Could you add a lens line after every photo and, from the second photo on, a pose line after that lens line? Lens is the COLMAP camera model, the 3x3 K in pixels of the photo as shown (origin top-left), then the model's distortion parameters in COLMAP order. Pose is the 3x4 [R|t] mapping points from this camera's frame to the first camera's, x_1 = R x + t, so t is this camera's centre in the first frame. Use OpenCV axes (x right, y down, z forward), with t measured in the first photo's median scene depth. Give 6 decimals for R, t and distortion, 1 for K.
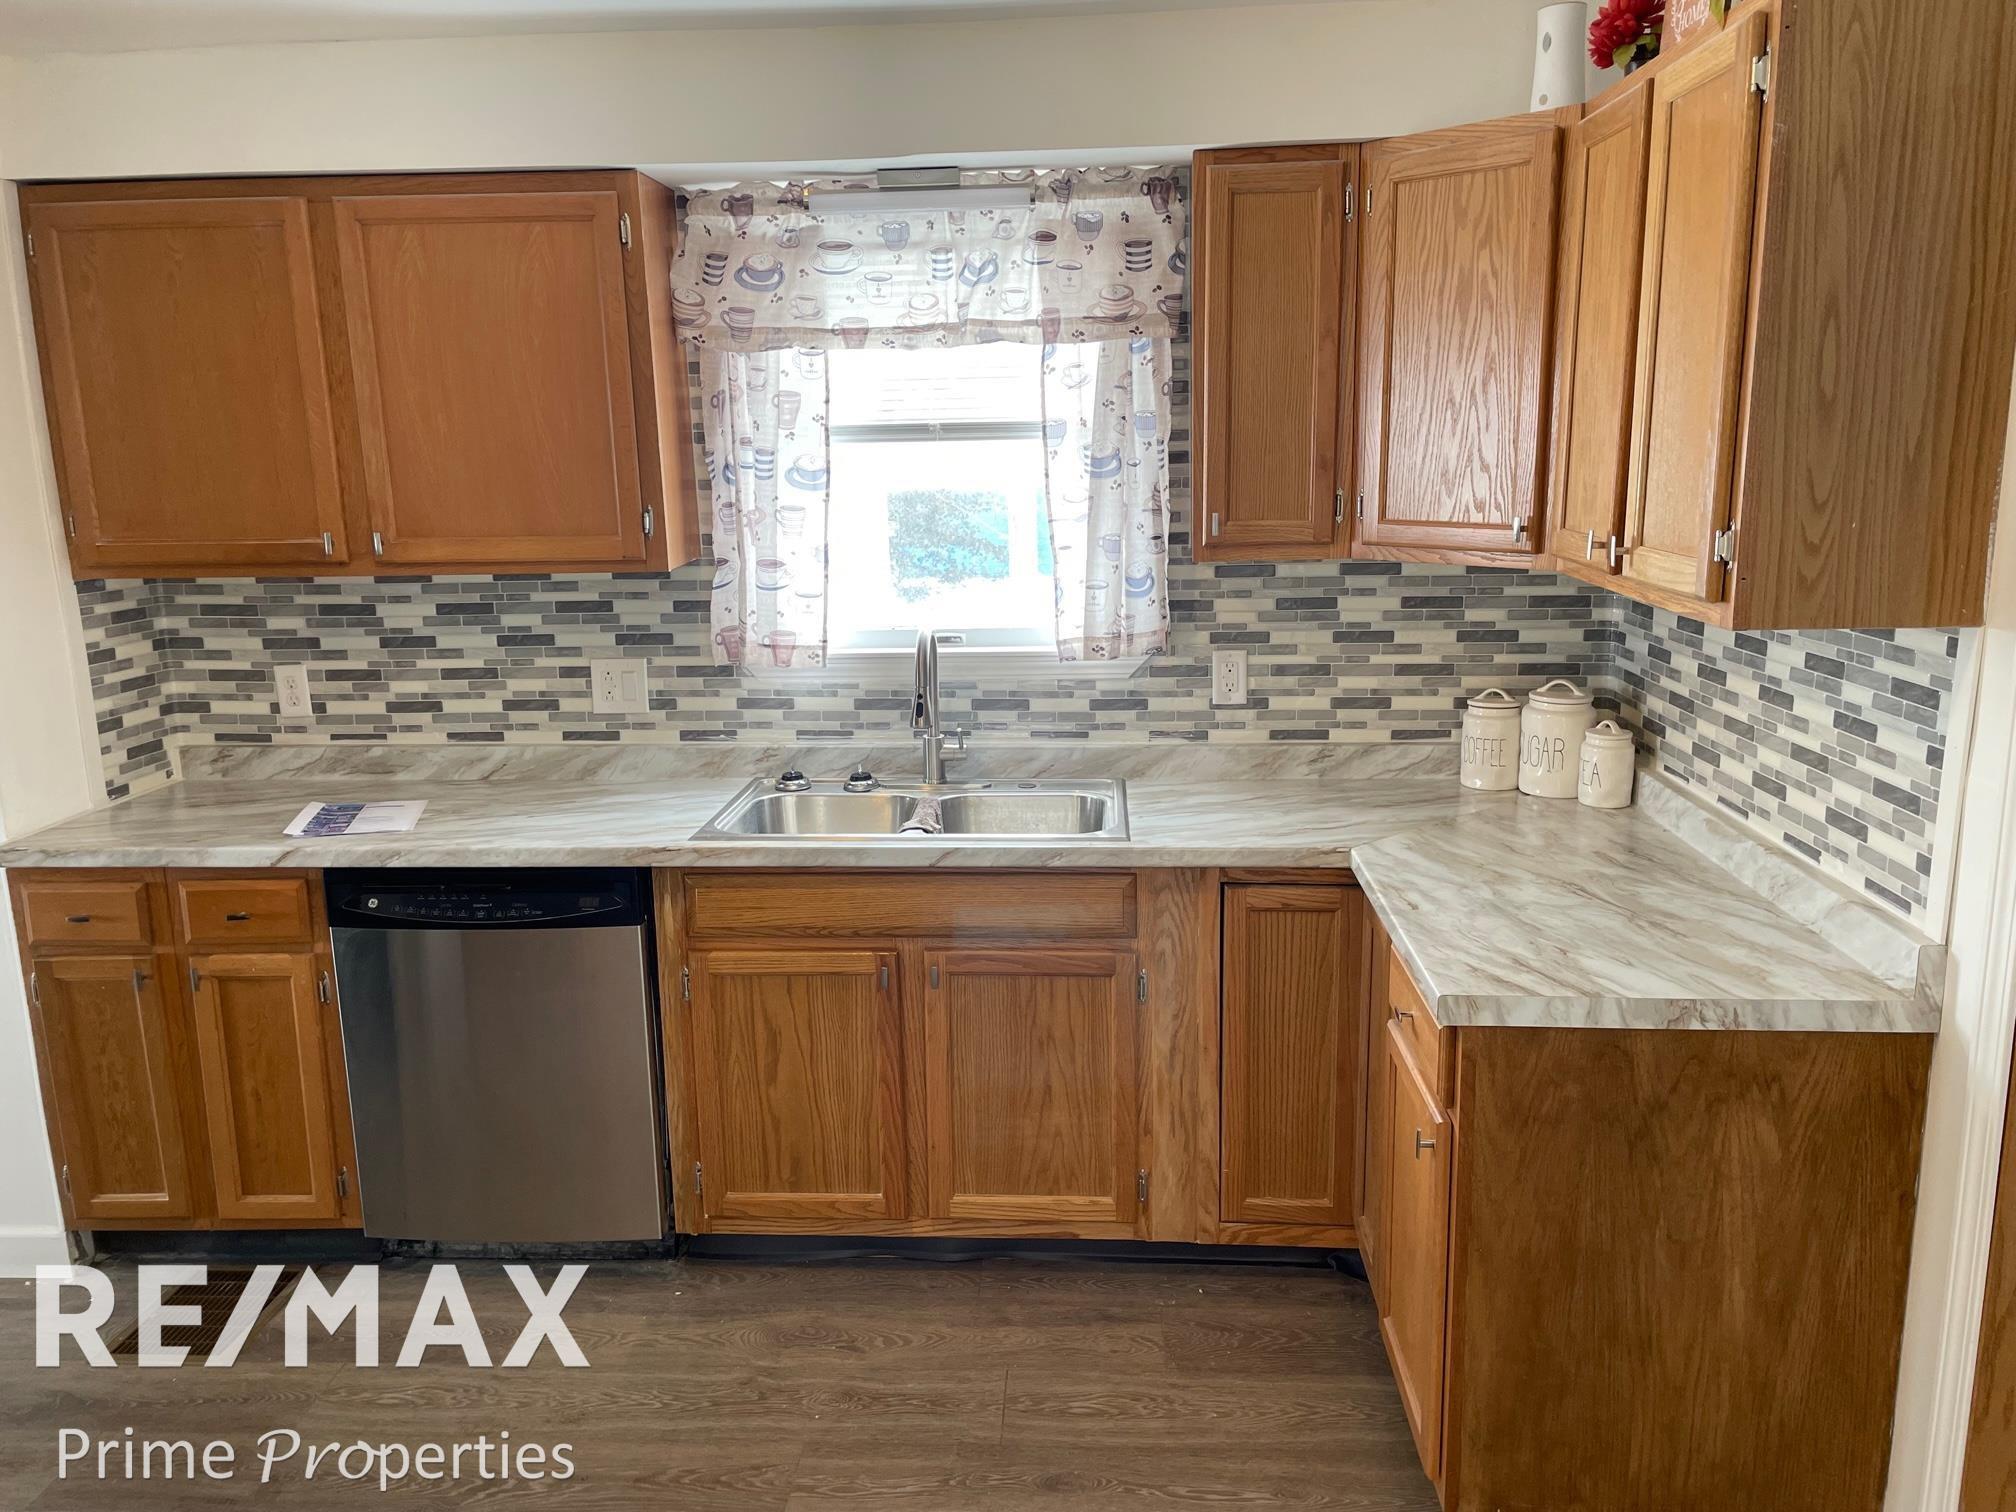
lens RADIAL K [[1522.3, 0, 1008.1], [0, 1522.3, 741.4], [0, 0, 1]] dist [0.070923, -0.098003]
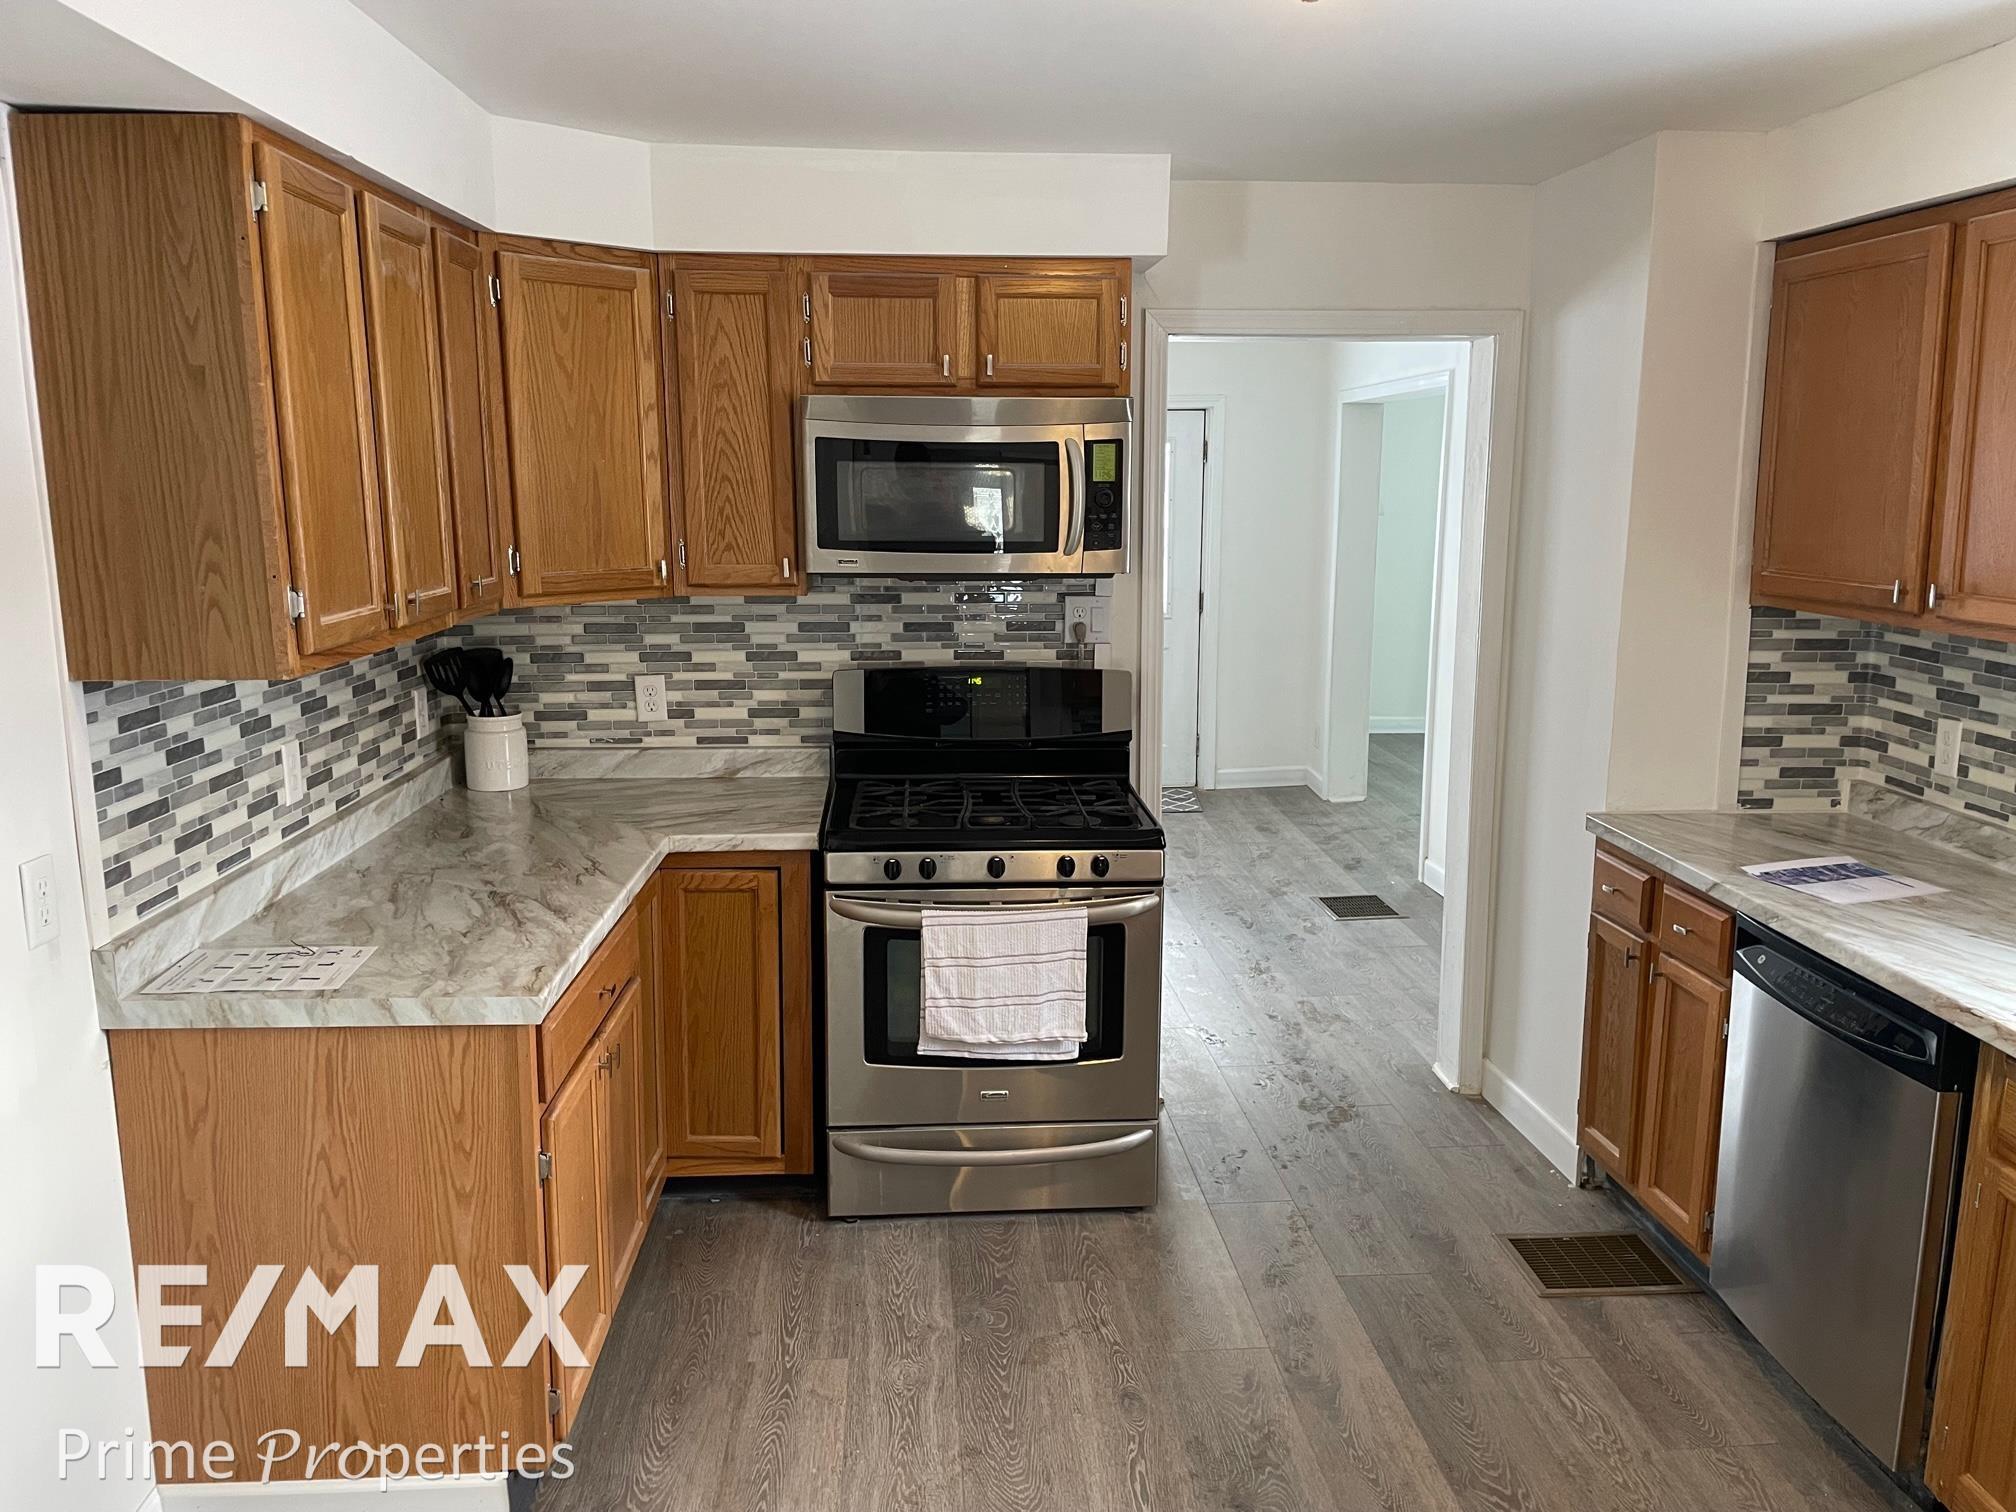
lens RADIAL K [[1522.3, 0, 1016.0], [0, 1522.3, 765.5], [0, 0, 1]] dist [0.070923, -0.098003]
pose [[0.124445, 0.204100, -0.971008, 0.385287], [-0.194170, 0.964704, 0.177890, -0.081427], [0.973042, 0.166404, 0.159683, 0.313361]]
